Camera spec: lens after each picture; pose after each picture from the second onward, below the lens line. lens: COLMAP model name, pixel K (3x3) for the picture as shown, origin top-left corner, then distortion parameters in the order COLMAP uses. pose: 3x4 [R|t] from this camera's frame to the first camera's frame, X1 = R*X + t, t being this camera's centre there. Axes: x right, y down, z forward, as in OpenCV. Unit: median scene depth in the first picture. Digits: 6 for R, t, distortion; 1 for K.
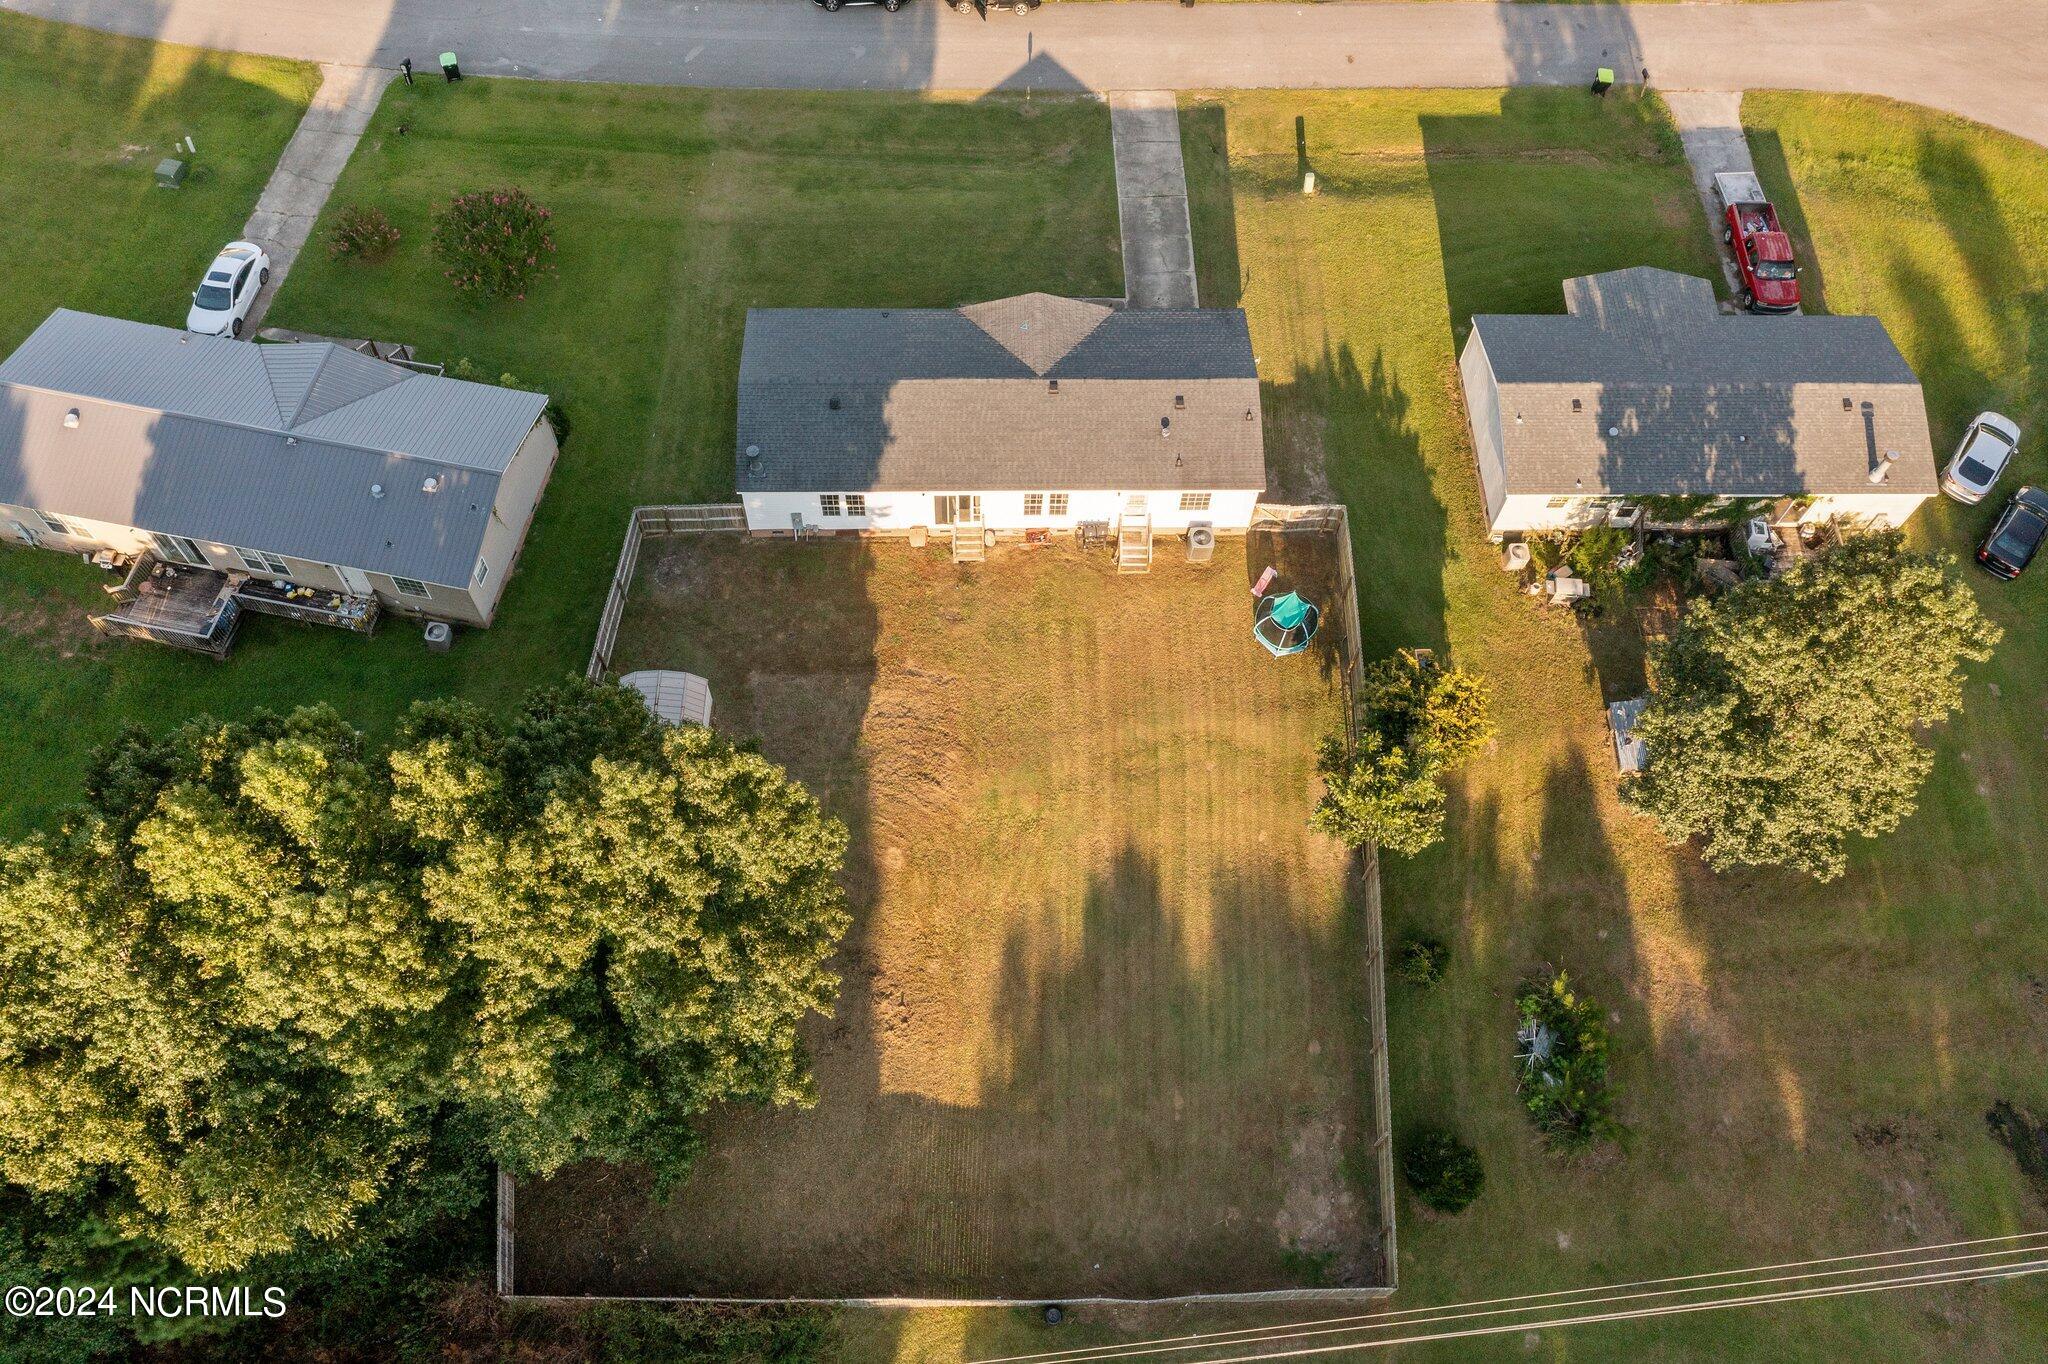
lens RADIAL K [[1634.8, 0, 1024.0], [0, 1634.8, 682.0], [0, 0, 1]] dist [0.004490, 0.002504]
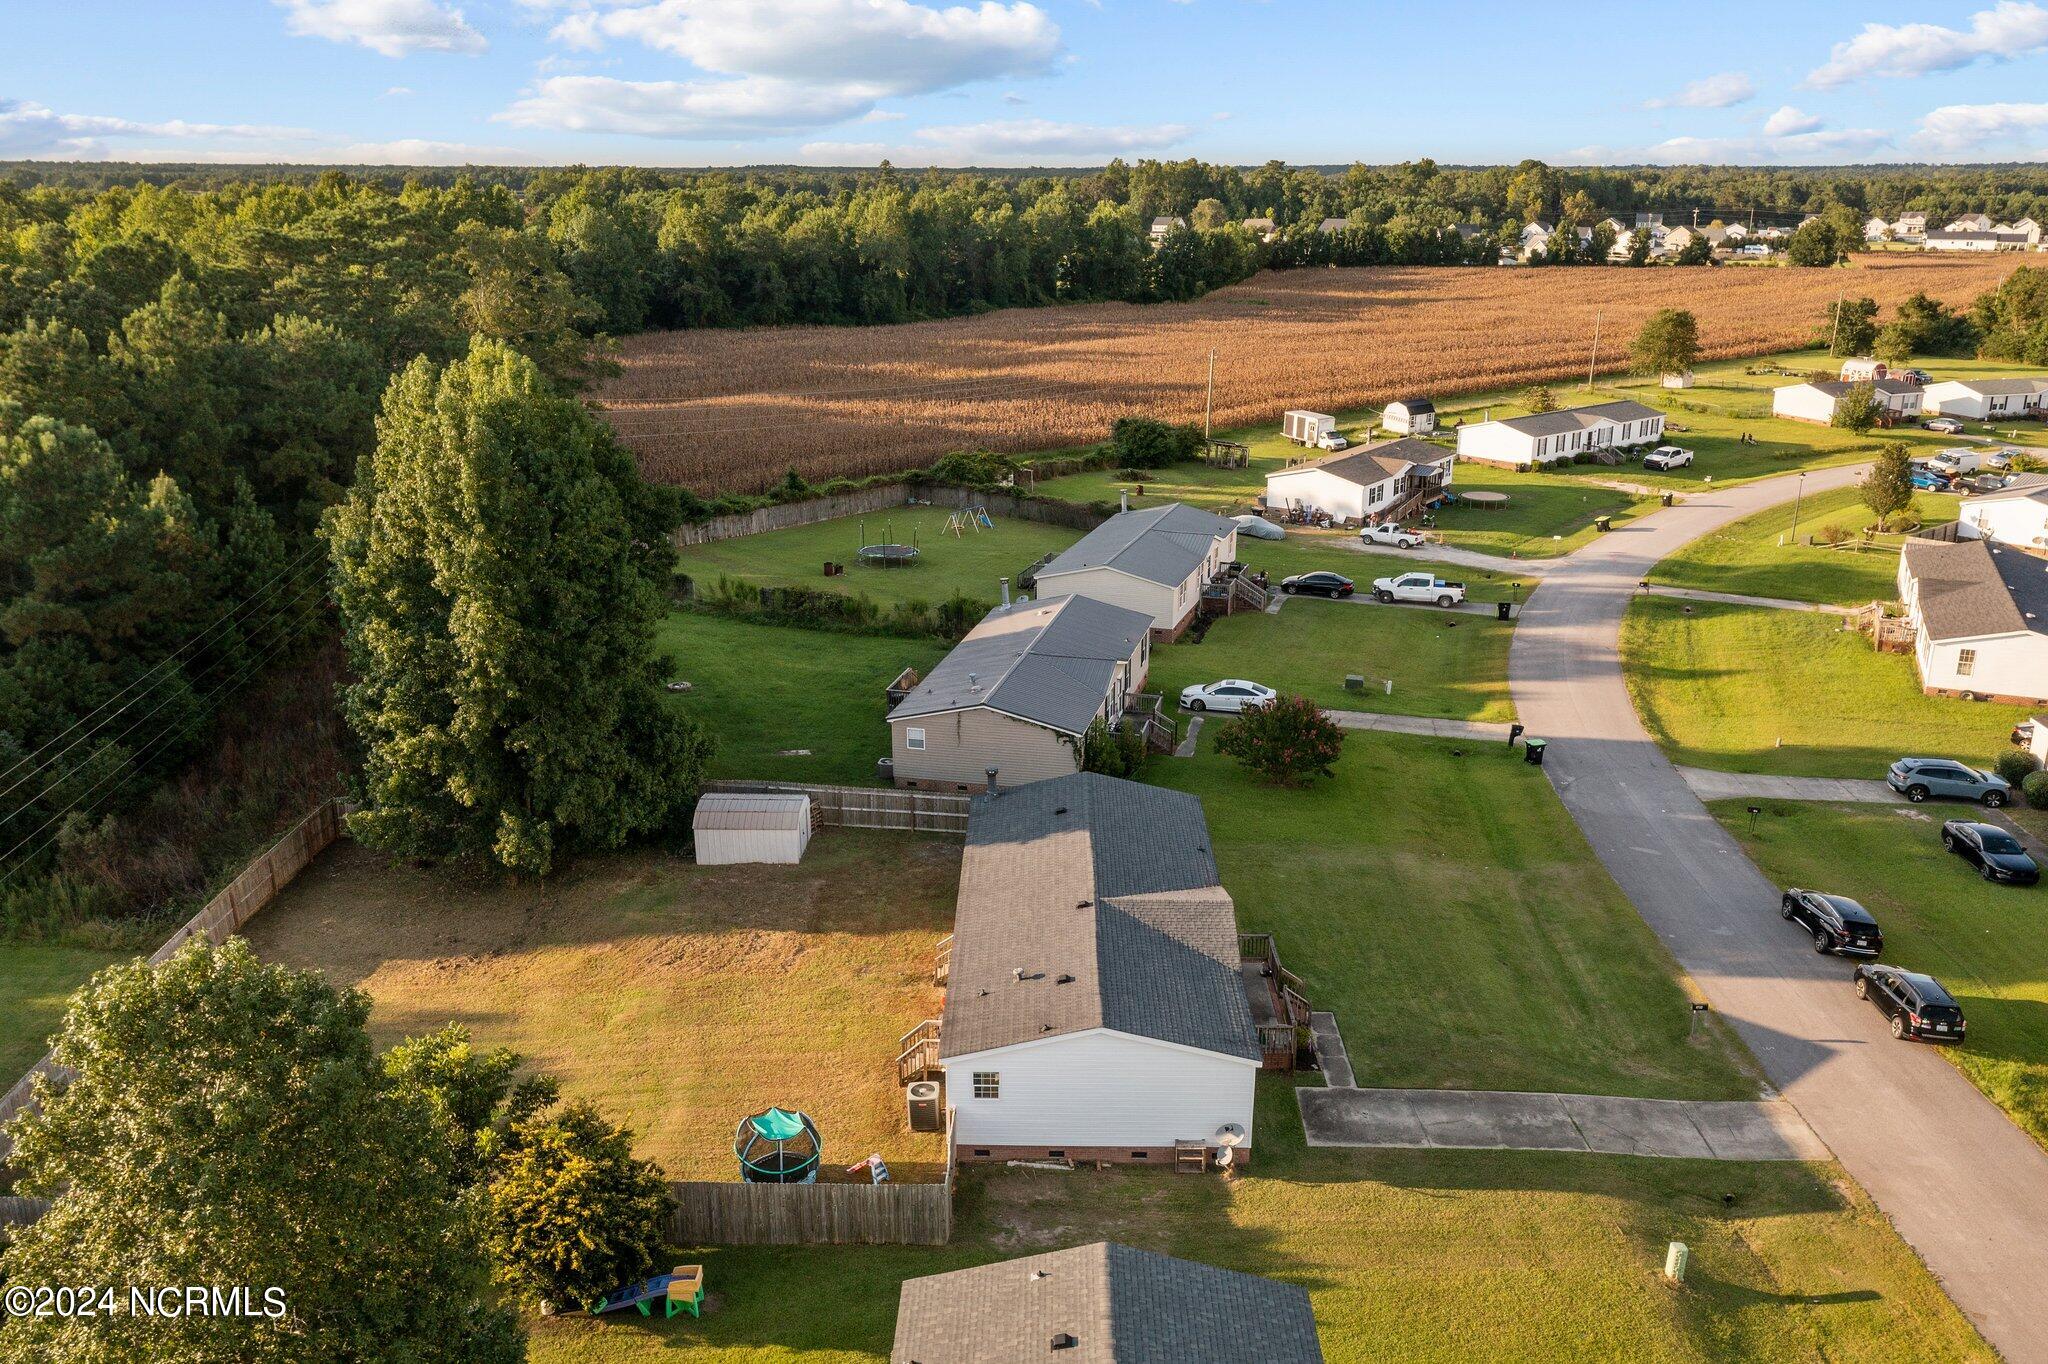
lens RADIAL K [[1644.5, 0, 1024.0], [0, 1644.5, 682.0], [0, 0, 1]] dist [0.005835, 0.007366]
pose [[-0.043146, 0.266719, -0.962808, 0.787379], [-0.878733, 0.448403, 0.163596, -0.338125], [0.475360, 0.853109, 0.215028, 0.702764]]
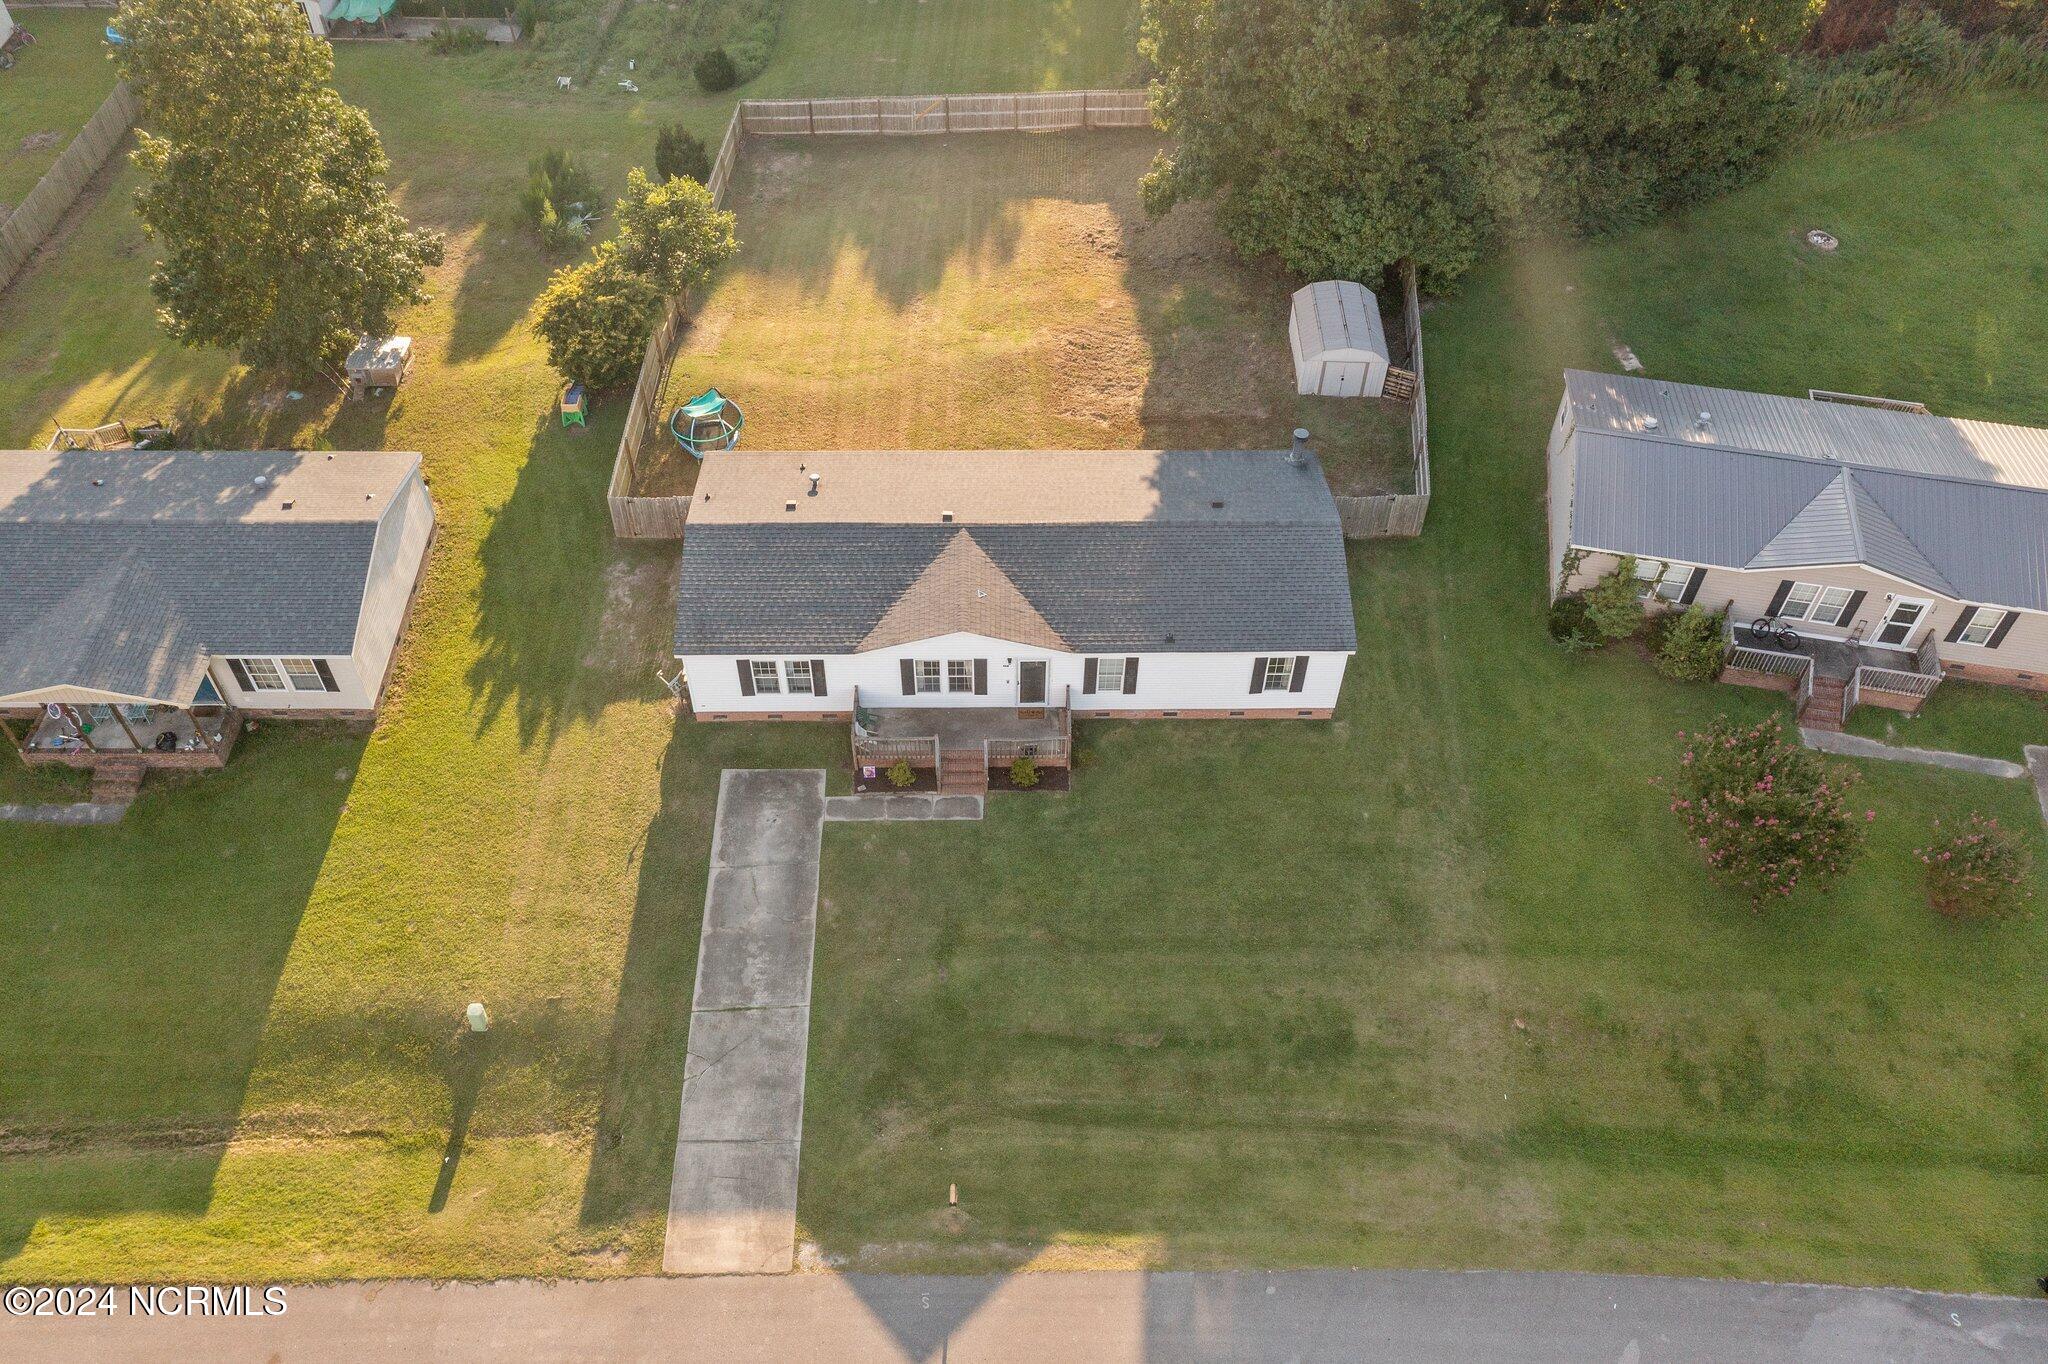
lens RADIAL K [[1598.1, 0, 1024.0], [0, 1598.1, 682.0], [0, 0, 1]] dist [-0.004093, 0.000505]
pose [[-0.998918, -0.035551, -0.029996, 0.001432], [-0.015542, -0.352698, 0.935608, -0.930240], [-0.043841, 0.935062, 0.351764, 0.792784]]
